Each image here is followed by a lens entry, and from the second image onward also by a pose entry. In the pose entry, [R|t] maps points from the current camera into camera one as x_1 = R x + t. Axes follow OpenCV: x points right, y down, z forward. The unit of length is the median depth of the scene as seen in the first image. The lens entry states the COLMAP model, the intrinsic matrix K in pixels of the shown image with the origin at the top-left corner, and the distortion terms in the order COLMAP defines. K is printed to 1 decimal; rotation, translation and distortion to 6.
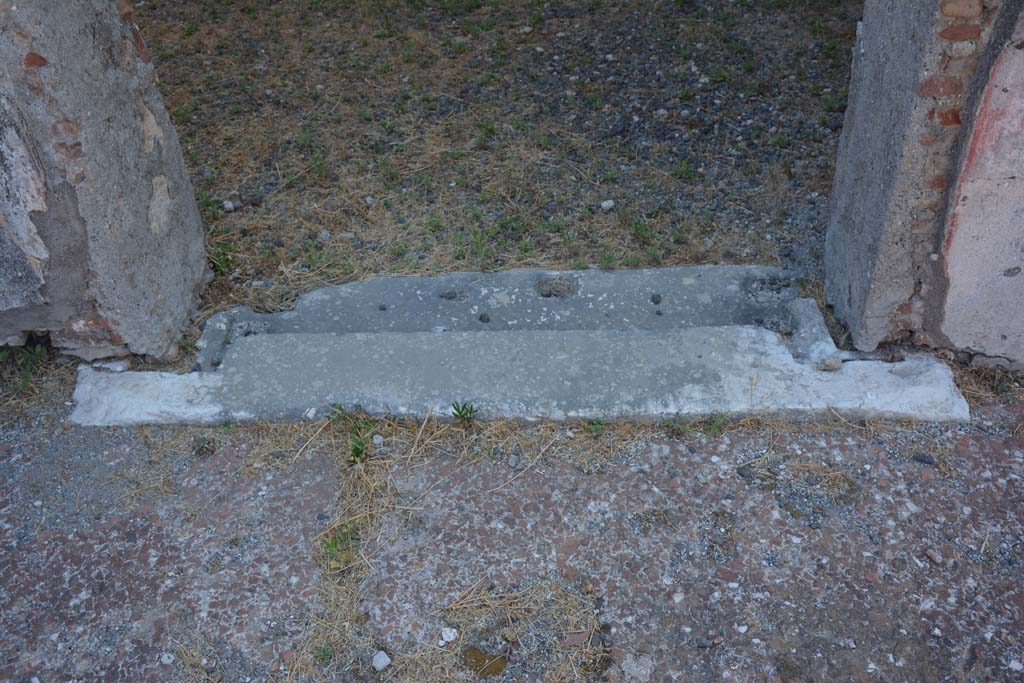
lens RADIAL K [[895.2, 0, 512.0], [0, 895.2, 345.1], [0, 0, 1]] dist [-0.133919, 0.181765]
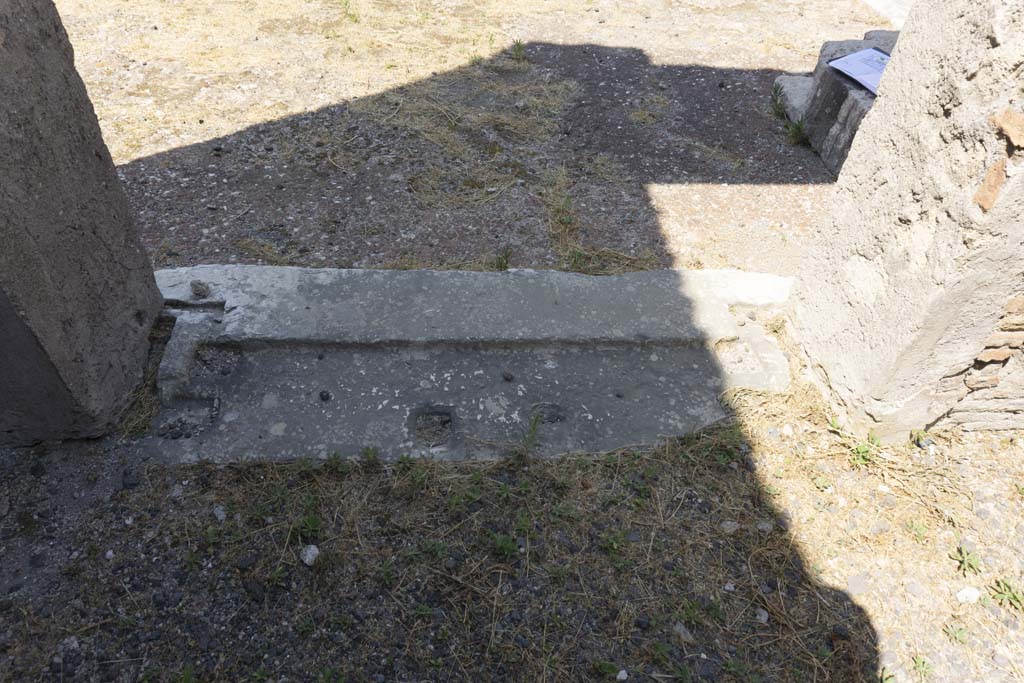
lens RADIAL K [[687.0, 0, 511.2], [0, 687.0, 333.9], [0, 0, 1]] dist [-0.030082, 0.005225]
pose [[-0.993545, 0.076000, -0.084220, 0.029864], [-0.072395, 0.146799, 0.986514, -0.909923], [0.087339, 0.986242, -0.140349, 1.242709]]
